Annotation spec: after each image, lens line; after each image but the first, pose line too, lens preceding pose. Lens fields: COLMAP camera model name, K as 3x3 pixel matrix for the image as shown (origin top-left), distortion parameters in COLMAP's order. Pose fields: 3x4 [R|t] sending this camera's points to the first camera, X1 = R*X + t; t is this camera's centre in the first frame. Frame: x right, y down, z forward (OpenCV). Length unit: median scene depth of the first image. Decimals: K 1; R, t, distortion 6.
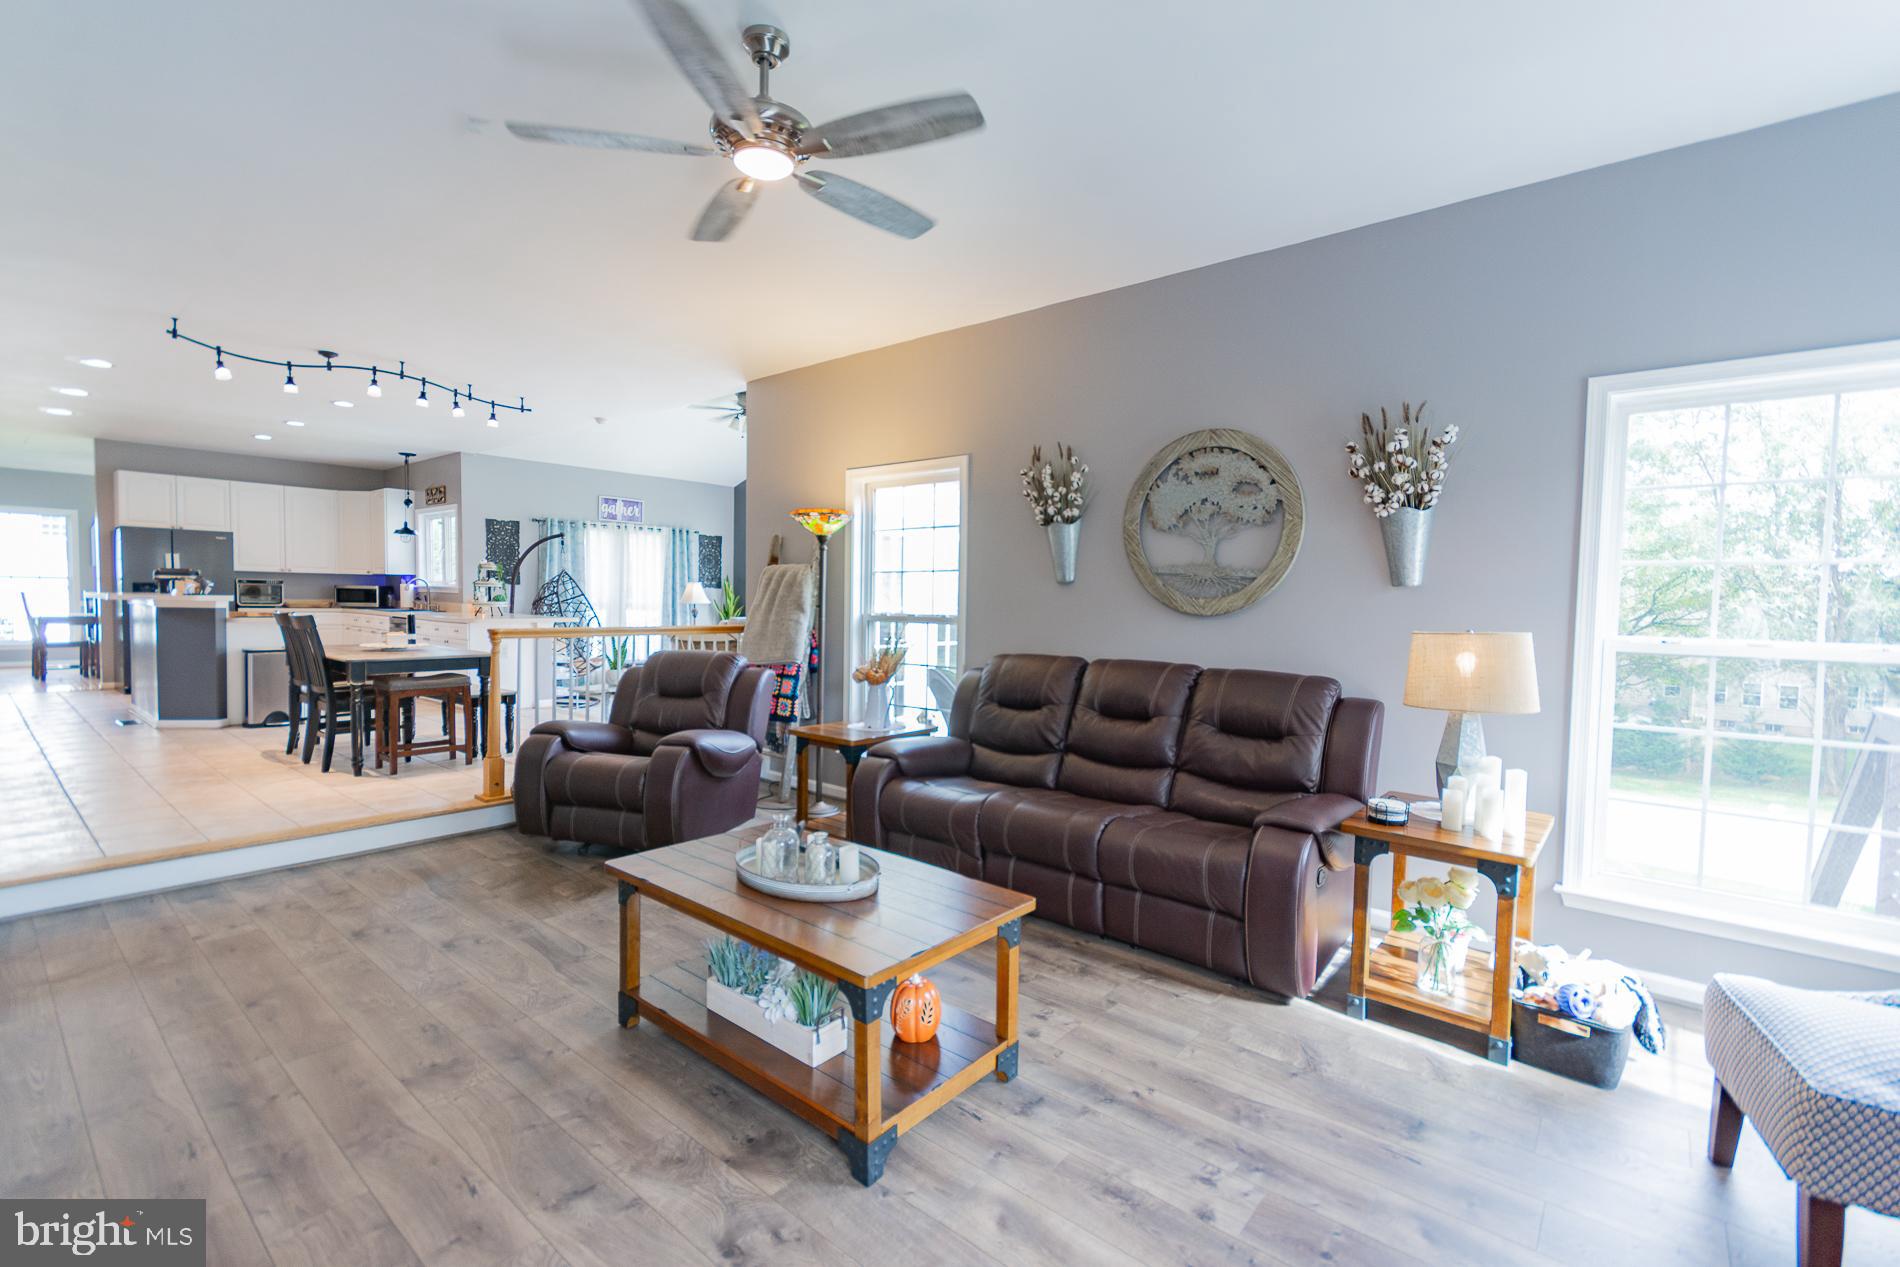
lens RADIAL K [[843.7, 0, 944.2], [0, 843.7, 637.0], [0, 0, 1]] dist [0.002841, 0.000296]
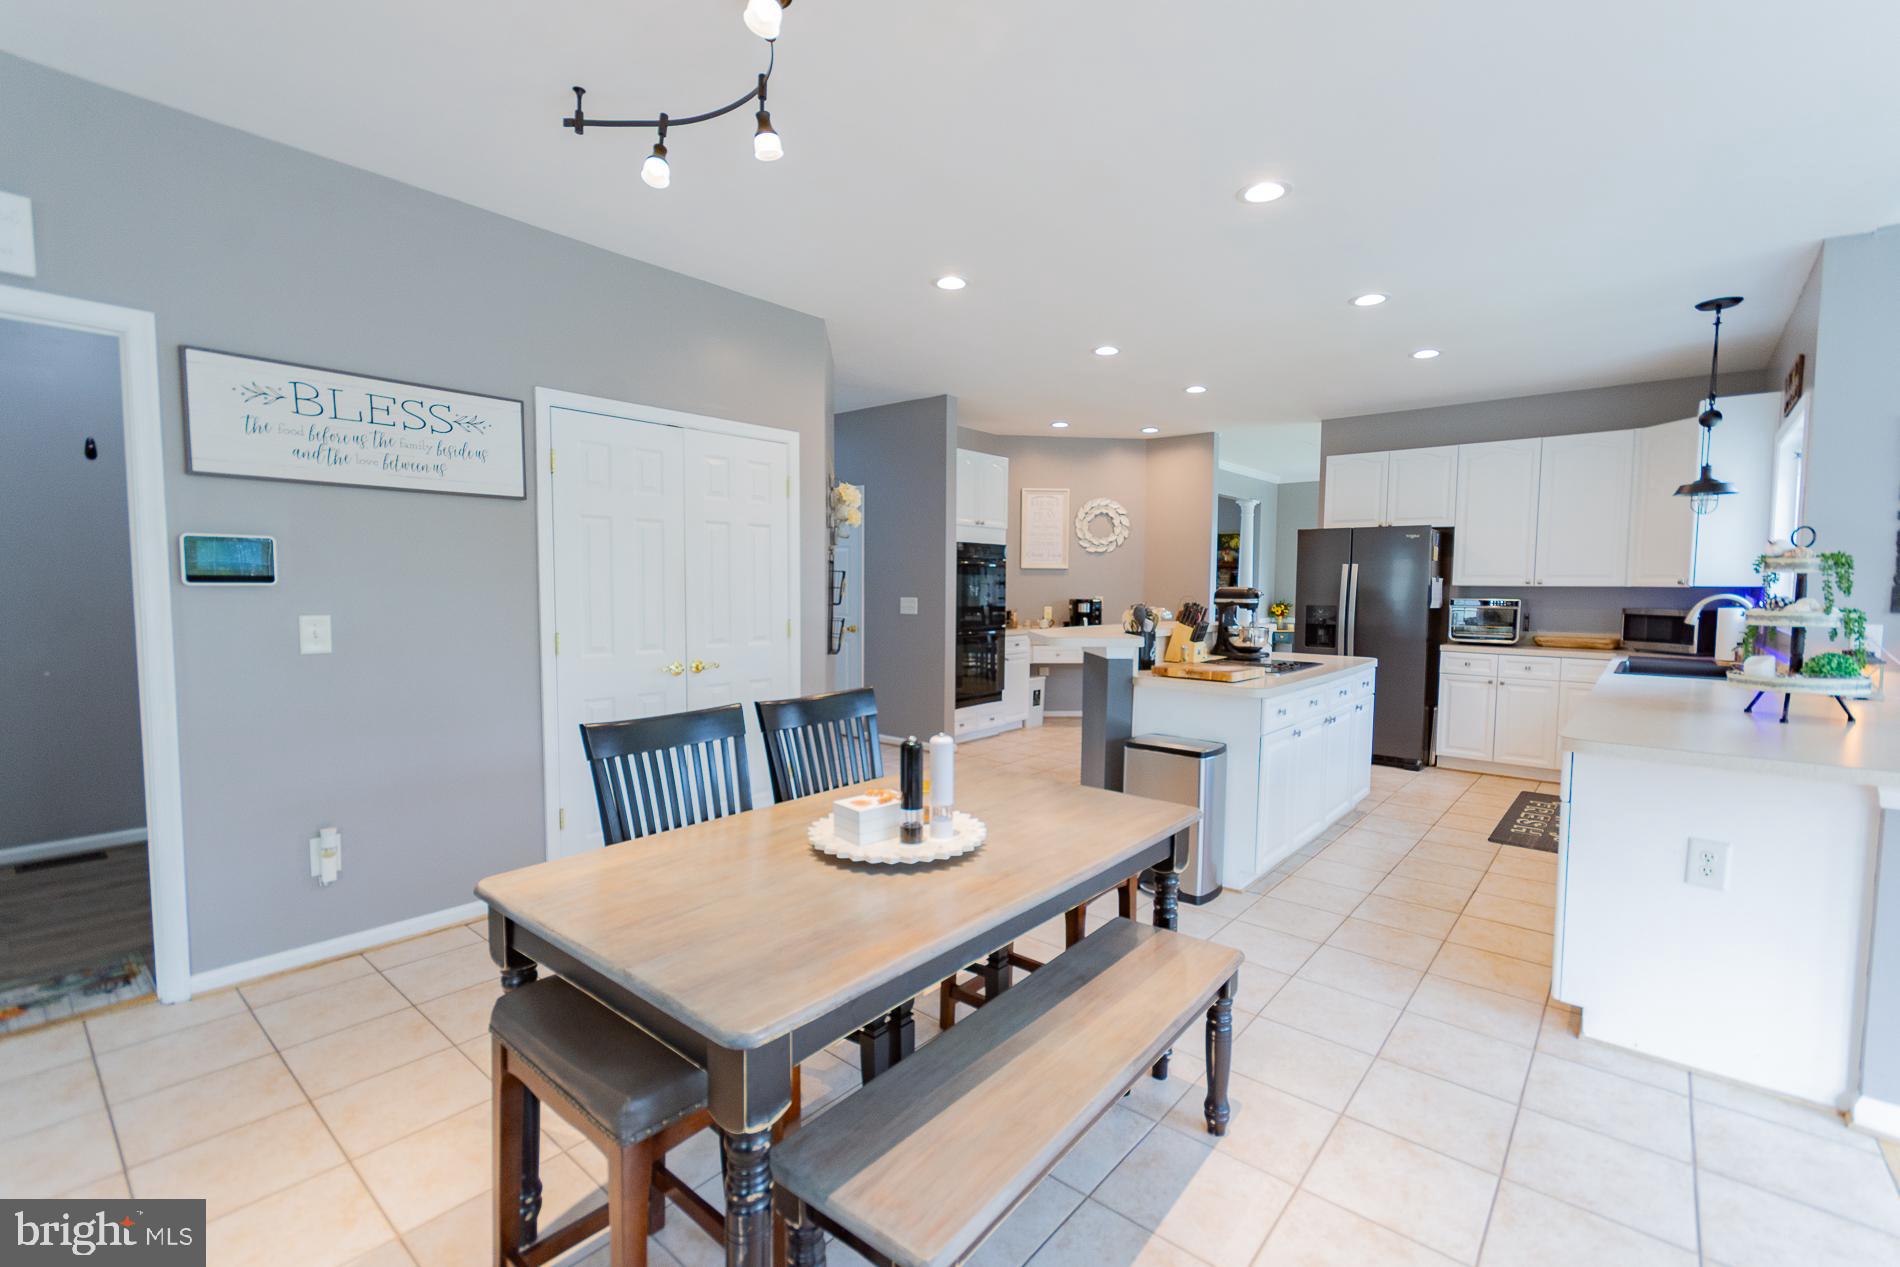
lens RADIAL K [[828.9, 0, 950.0], [0, 828.9, 633.5], [0, 0, 1]] dist [0.001368, -0.000441]
pose [[-0.001024, 0.041218, -0.999150, -0.505398], [-0.053411, 0.997722, 0.041214, -0.114225], [0.998572, 0.053407, 0.001180, 1.487908]]
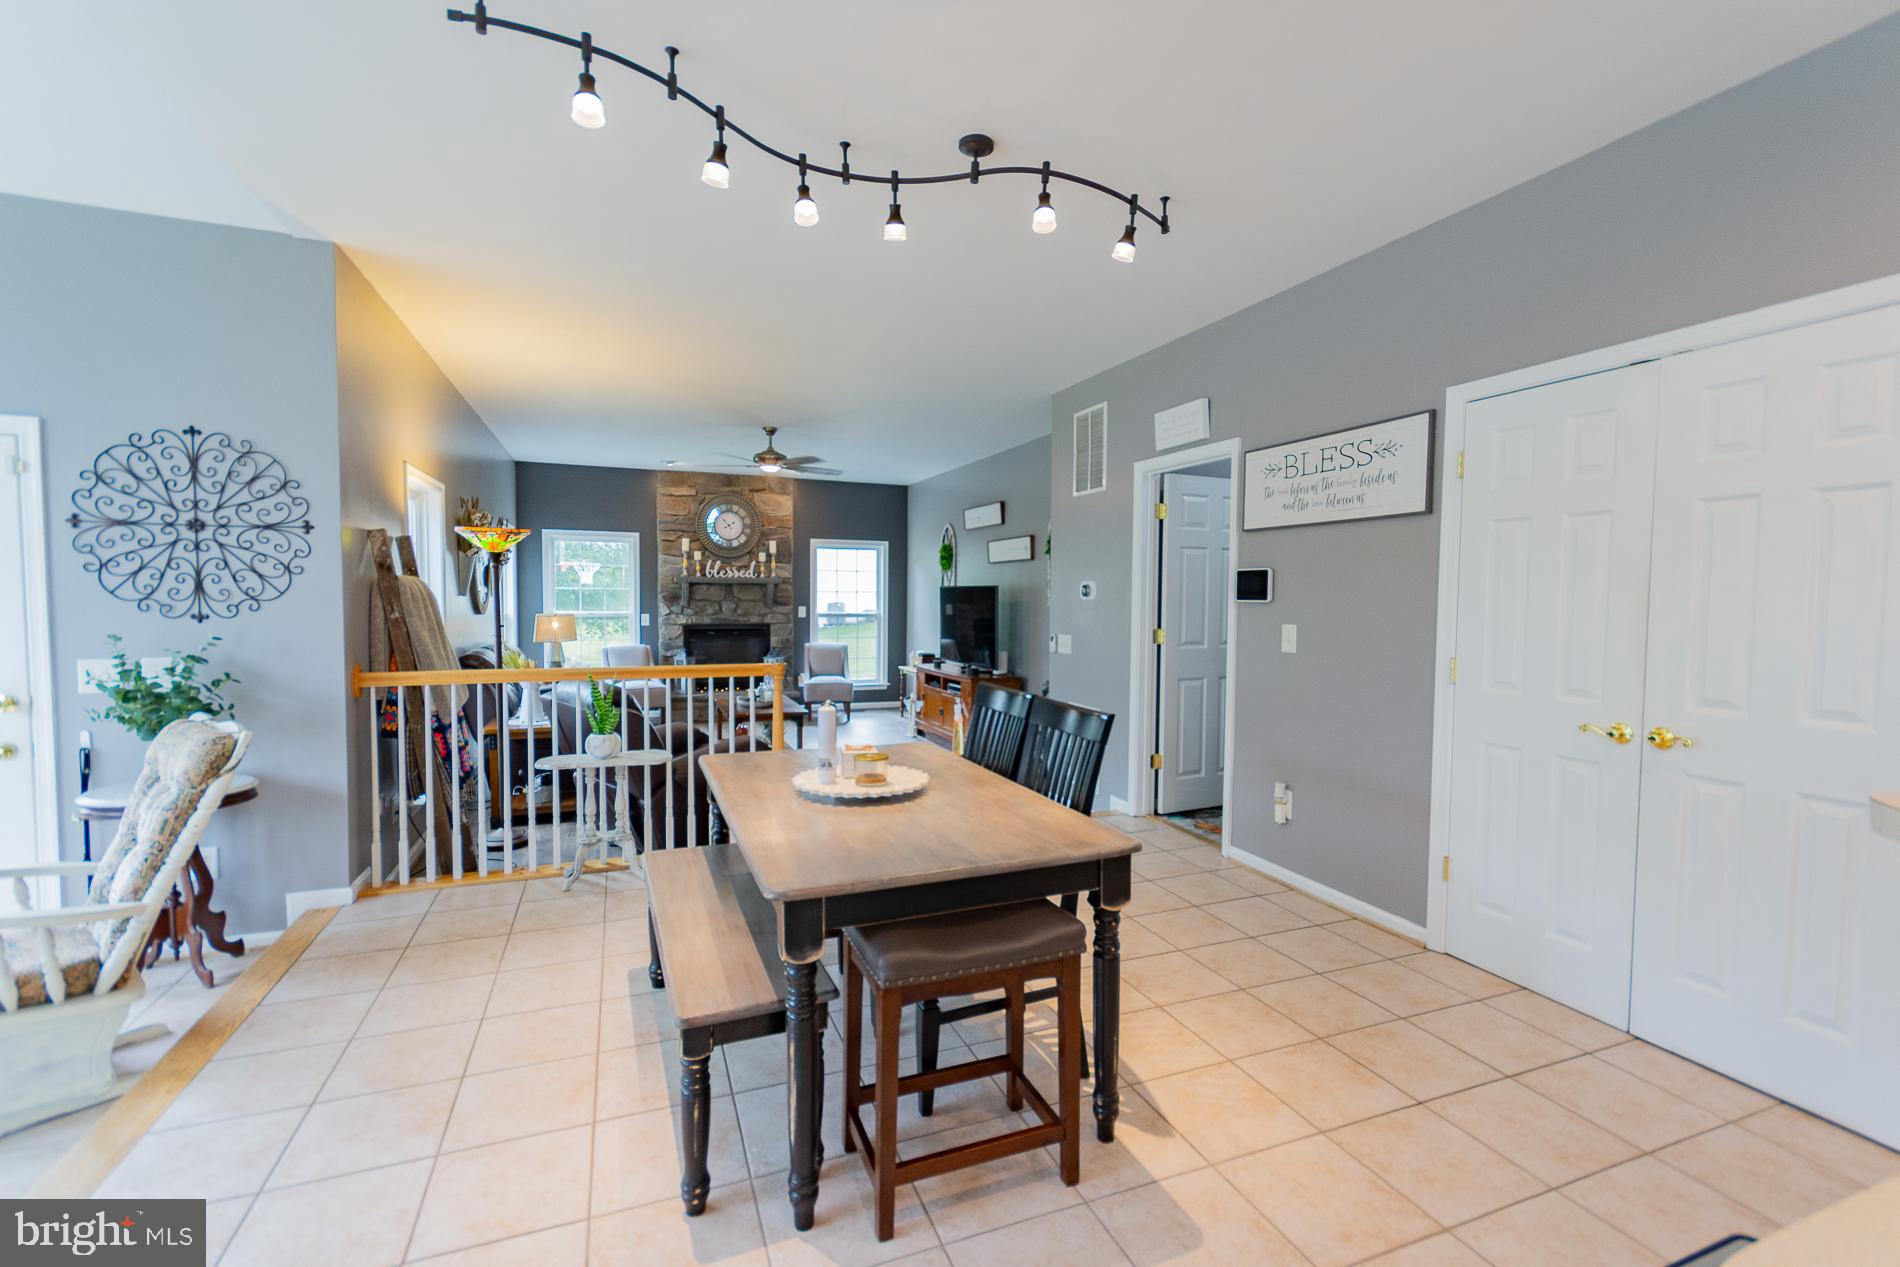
lens RADIAL K [[832.9, 0, 952.1], [0, 832.9, 636.9], [0, 0, 1]] dist [0.003261, 0.000003]
pose [[-0.880564, -0.051835, 0.471085, -1.298302], [-0.005738, 0.995094, 0.098768, -0.148965], [-0.473893, 0.084269, -0.876541, 1.959450]]
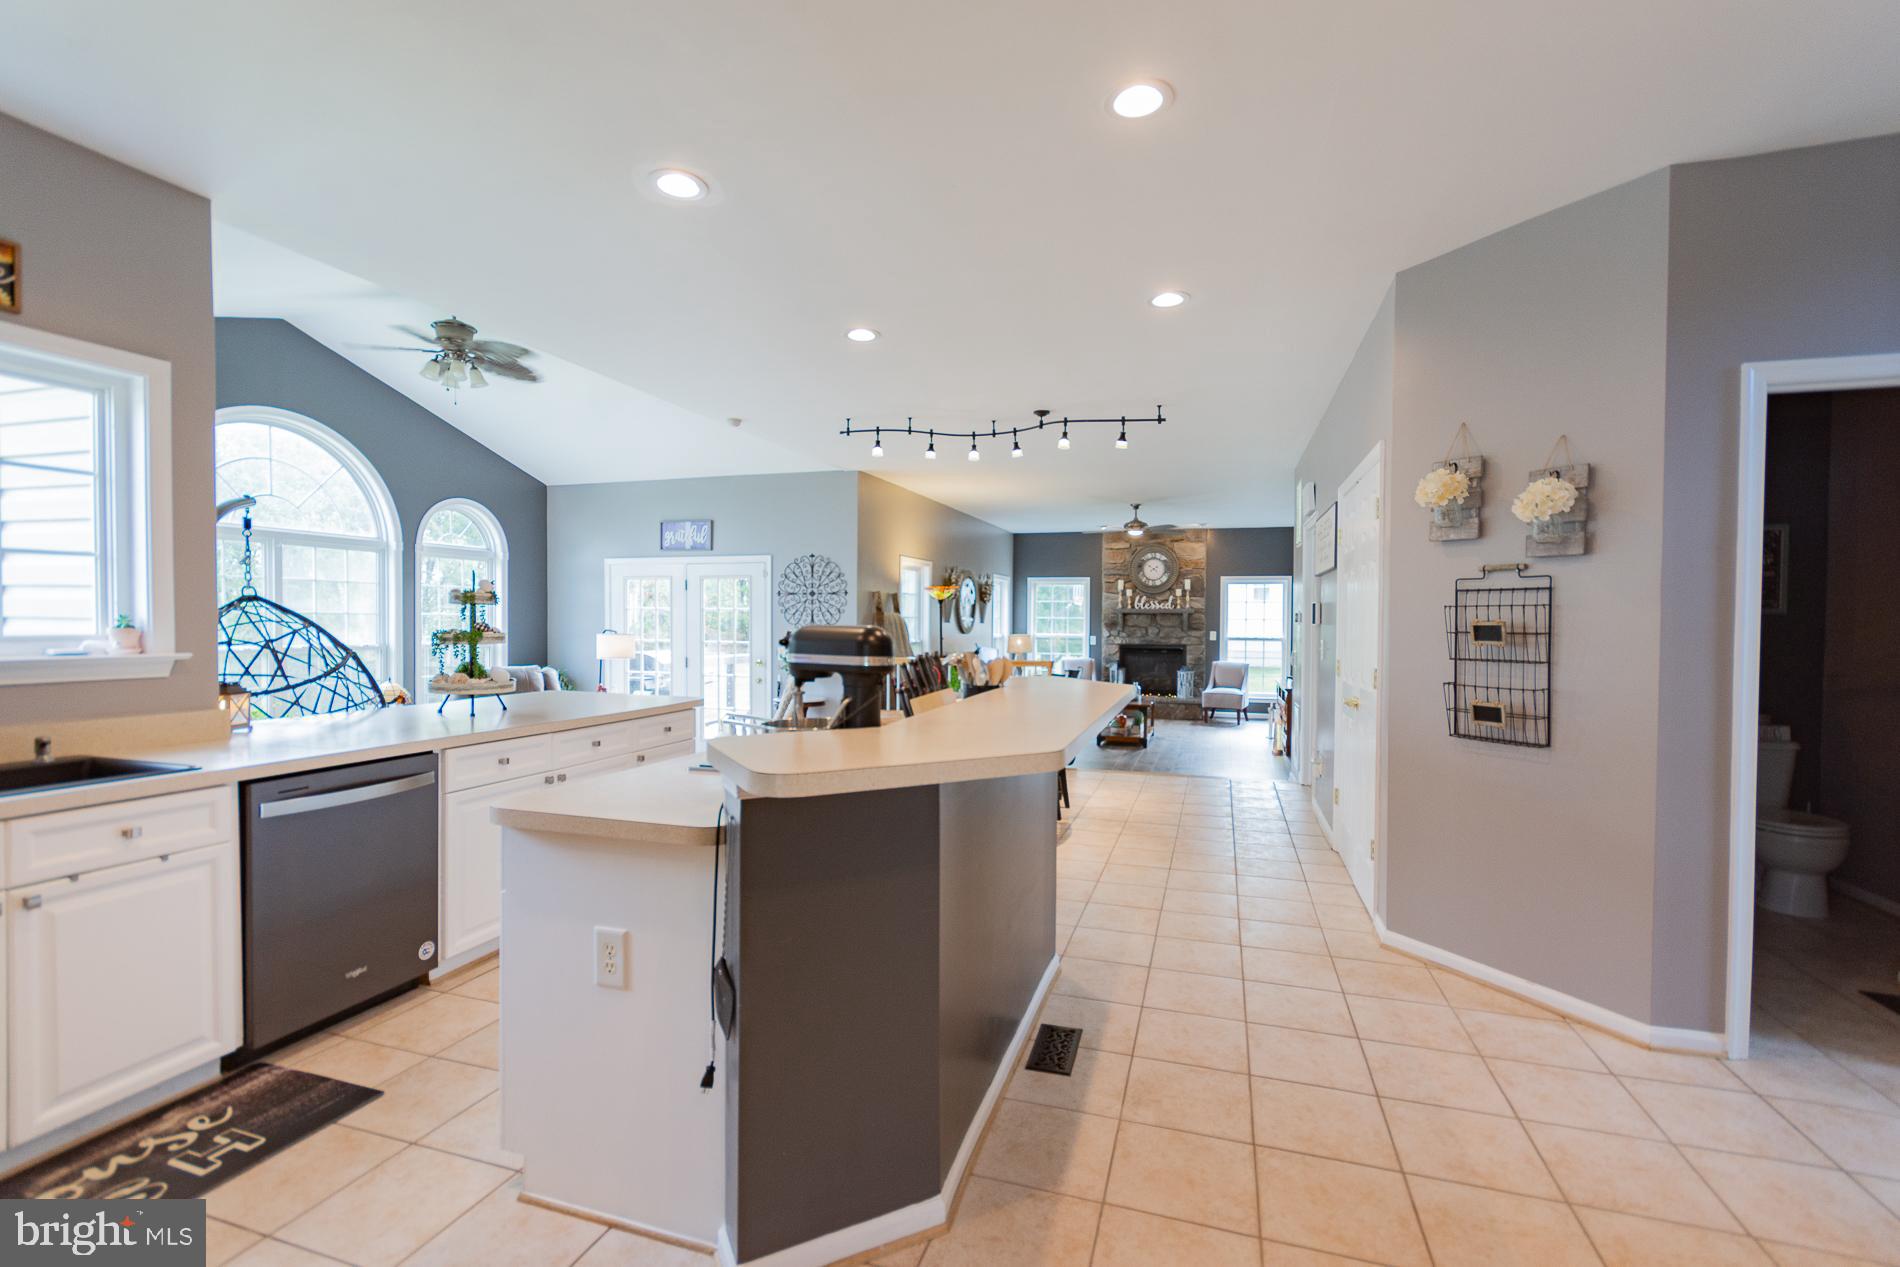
lens RADIAL K [[832.9, 0, 952.1], [0, 832.9, 636.9], [0, 0, 1]] dist [0.003261, 0.000003]
pose [[-0.379172, -0.042118, 0.924367, -2.216830], [0.027942, 0.997987, 0.056934, -0.172861], [-0.924904, 0.047416, -0.377231, 2.032346]]
